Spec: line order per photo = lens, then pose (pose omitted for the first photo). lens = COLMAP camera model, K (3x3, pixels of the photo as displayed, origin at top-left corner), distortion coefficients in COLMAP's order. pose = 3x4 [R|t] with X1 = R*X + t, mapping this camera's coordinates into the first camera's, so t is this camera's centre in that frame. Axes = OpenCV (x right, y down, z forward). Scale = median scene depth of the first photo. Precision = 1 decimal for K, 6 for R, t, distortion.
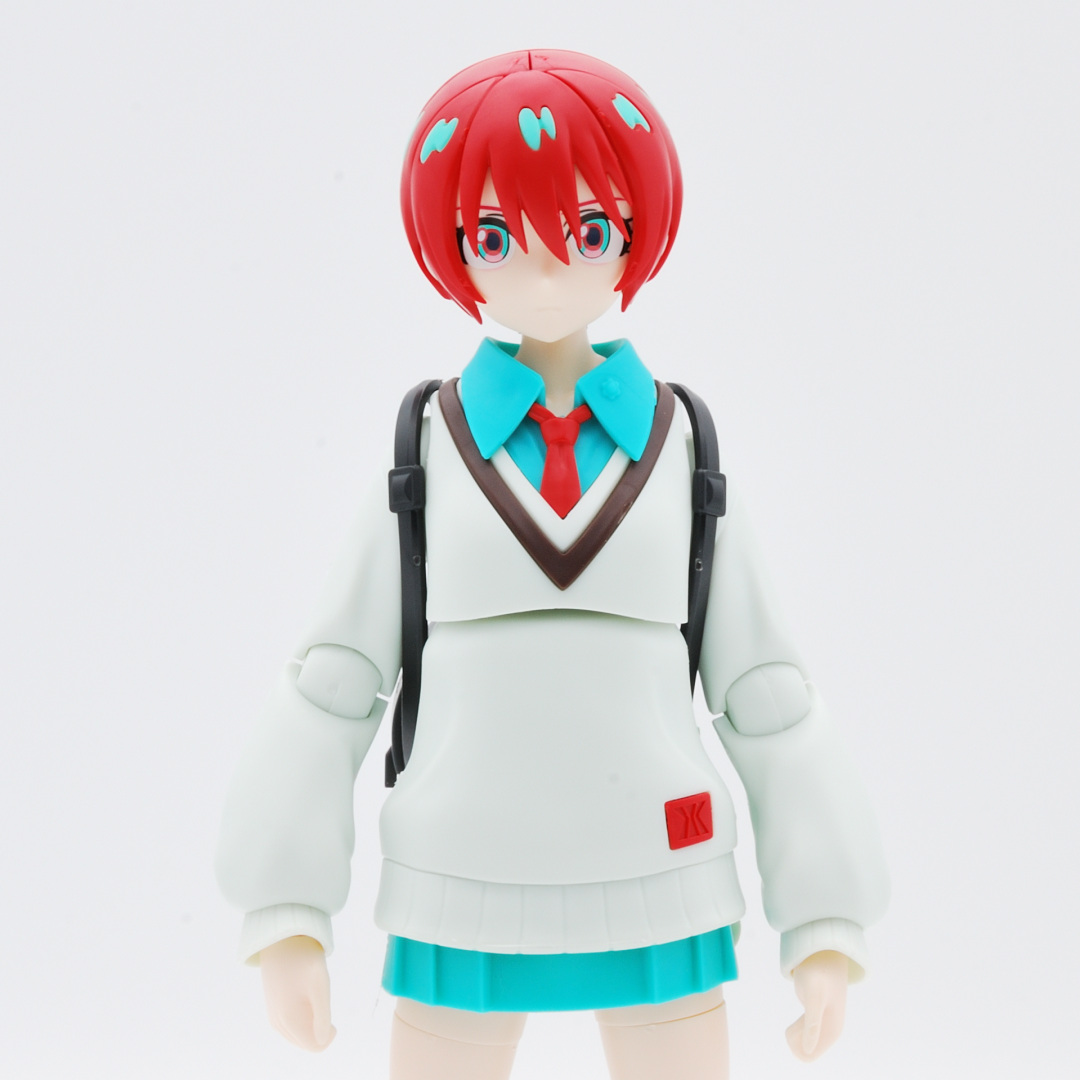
lens RADIAL K [[4571.8, 0, 537.4], [0, 4571.8, 538.5], [0, 0, 1]] dist [0.220646, 0.000000]
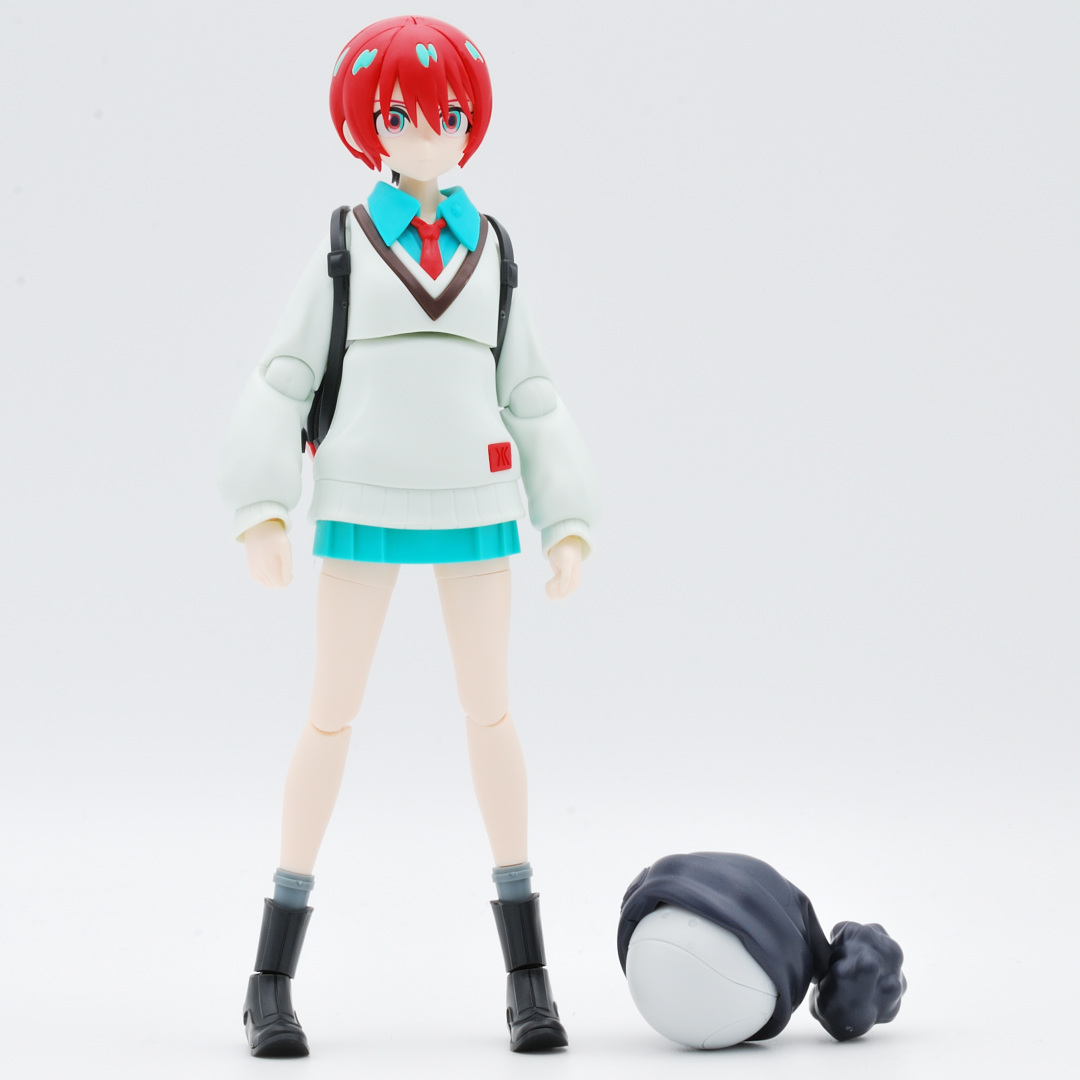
lens RADIAL K [[4571.8, 0, 543.0], [0, 4571.8, 540.9], [0, 0, 1]] dist [0.220646, 0.000000]
pose [[0.981383, 0.024441, 0.190501, -0.280329], [-0.015883, 0.998800, -0.046322, 0.172997], [-0.191405, 0.042434, 0.980593, -0.707767]]
